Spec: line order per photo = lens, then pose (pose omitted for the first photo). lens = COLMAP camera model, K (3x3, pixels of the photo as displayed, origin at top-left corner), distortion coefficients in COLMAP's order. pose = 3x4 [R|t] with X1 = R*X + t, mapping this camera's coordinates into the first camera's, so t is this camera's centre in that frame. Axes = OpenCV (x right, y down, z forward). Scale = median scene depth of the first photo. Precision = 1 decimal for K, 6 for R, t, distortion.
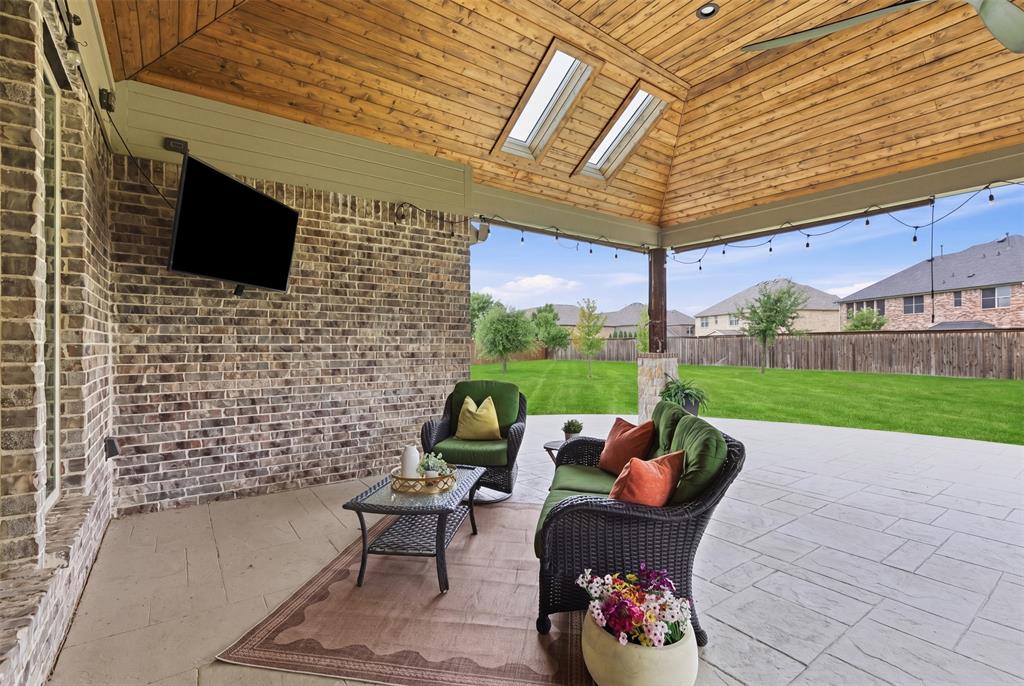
lens RADIAL K [[468.2, 0, 513.1], [0, 468.2, 344.4], [0, 0, 1]] dist [-0.001518, 0.000442]
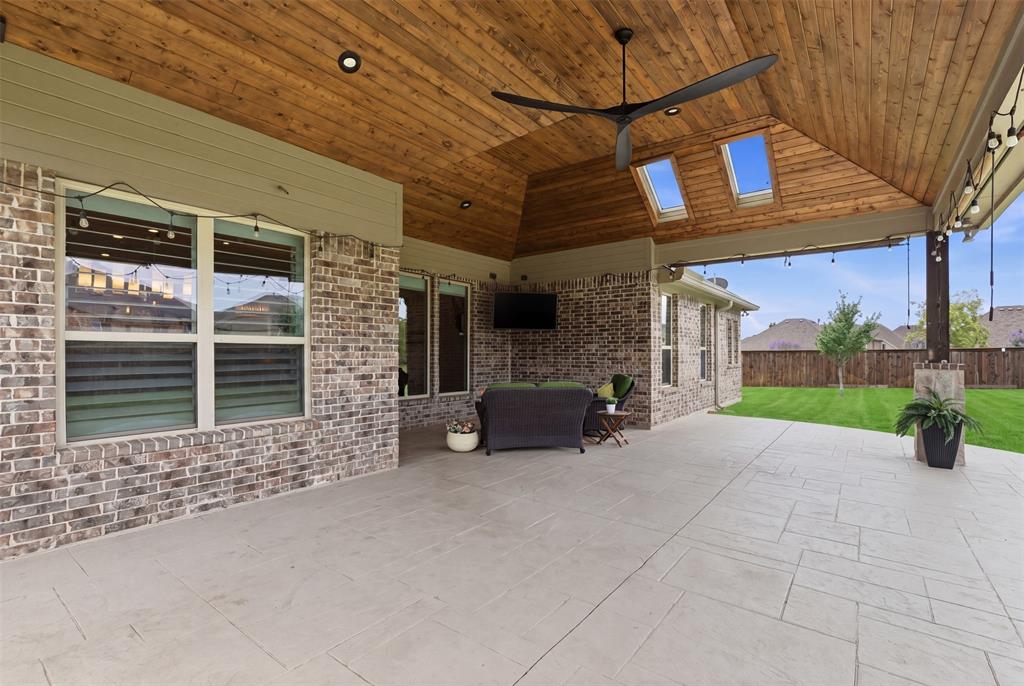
lens RADIAL K [[468.2, 0, 513.8], [0, 468.2, 349.9], [0, 0, 1]] dist [-0.001518, 0.000442]
pose [[0.278240, -0.002433, -0.960508, 1.391378], [0.003822, 0.999992, -0.001426, -0.009007], [0.960504, -0.003274, 0.278247, 0.151929]]
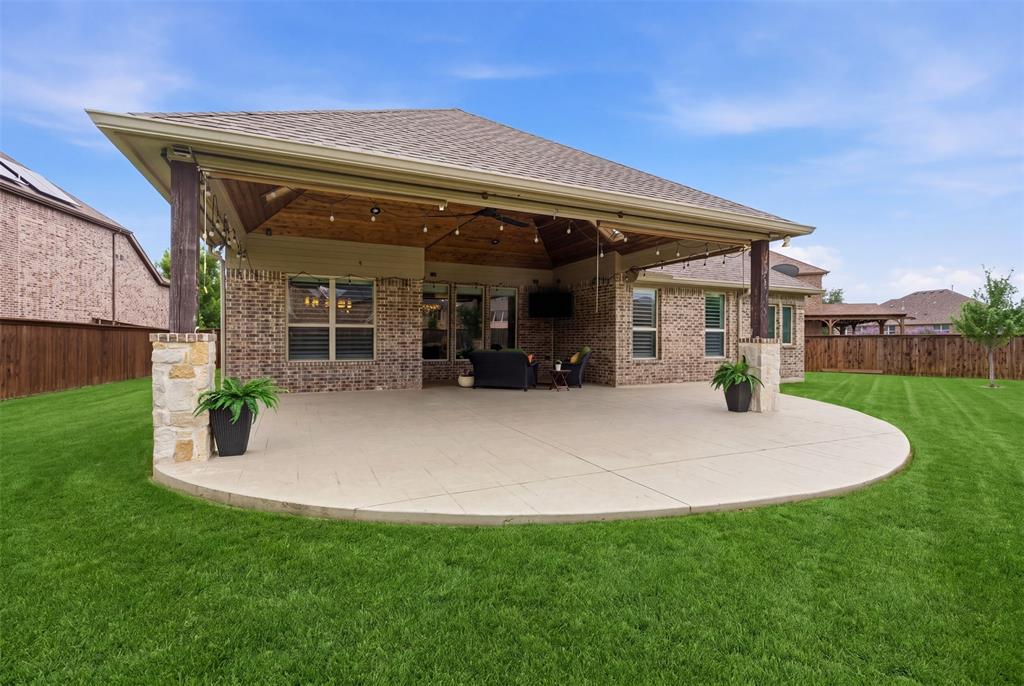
lens RADIAL K [[468.2, 0, 508.8], [0, 468.2, 339.6], [0, 0, 1]] dist [-0.001518, 0.000442]
pose [[-0.196252, 0.002658, -0.980550, 2.351780], [0.002282, 0.999995, 0.002254, 0.027389], [0.980551, -0.001796, -0.196257, 1.040442]]
